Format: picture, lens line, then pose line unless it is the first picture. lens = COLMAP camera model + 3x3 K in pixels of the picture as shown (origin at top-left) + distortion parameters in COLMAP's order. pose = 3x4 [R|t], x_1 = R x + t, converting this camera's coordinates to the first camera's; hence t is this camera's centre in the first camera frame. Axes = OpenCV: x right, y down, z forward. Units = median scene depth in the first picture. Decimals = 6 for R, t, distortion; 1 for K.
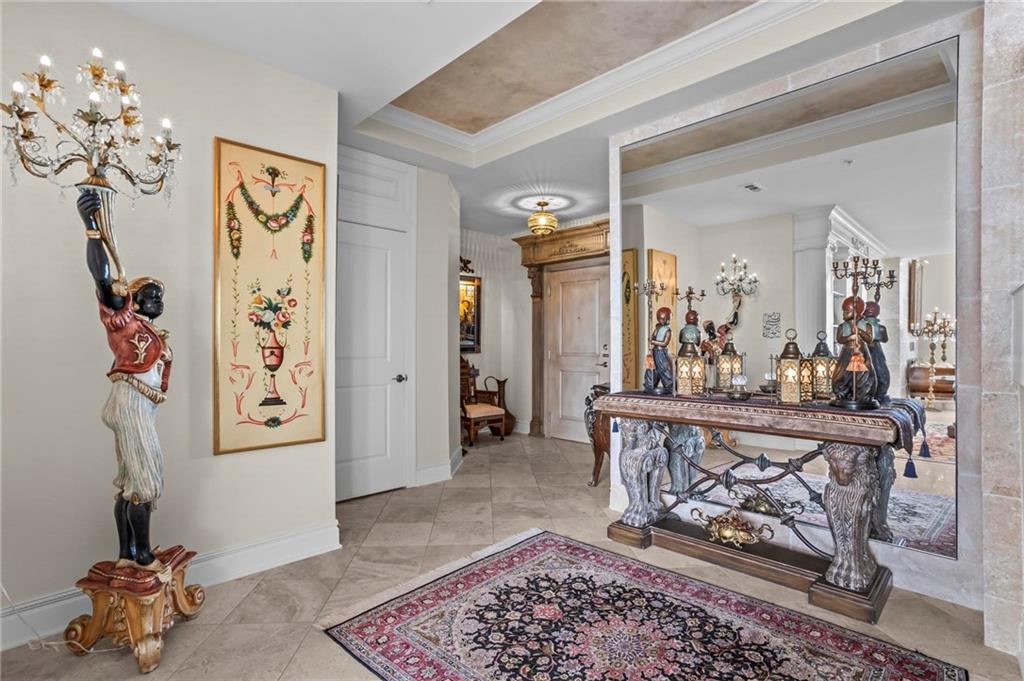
lens RADIAL K [[498.6, 0, 515.8], [0, 498.6, 344.7], [0, 0, 1]] dist [-0.047983, 0.025161]
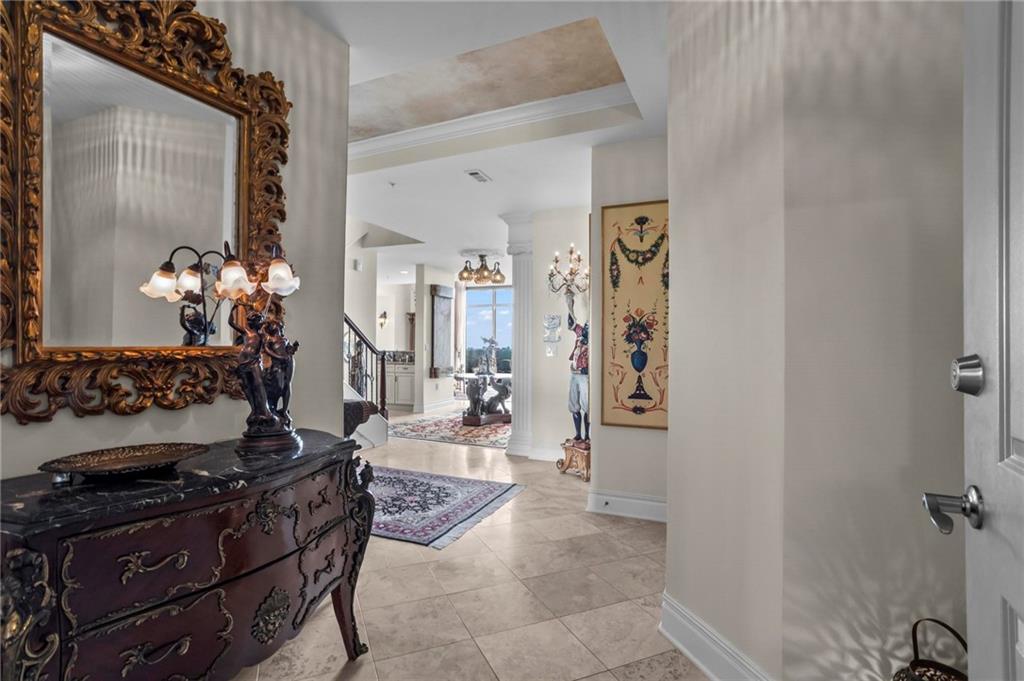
lens RADIAL K [[498.6, 0, 520.0], [0, 498.6, 345.6], [0, 0, 1]] dist [-0.047983, 0.025161]
pose [[-0.935737, -0.006770, -0.352634, 0.301355], [-0.004982, 0.999970, -0.005978, -0.003521], [0.352664, -0.003837, -0.935742, 2.536148]]
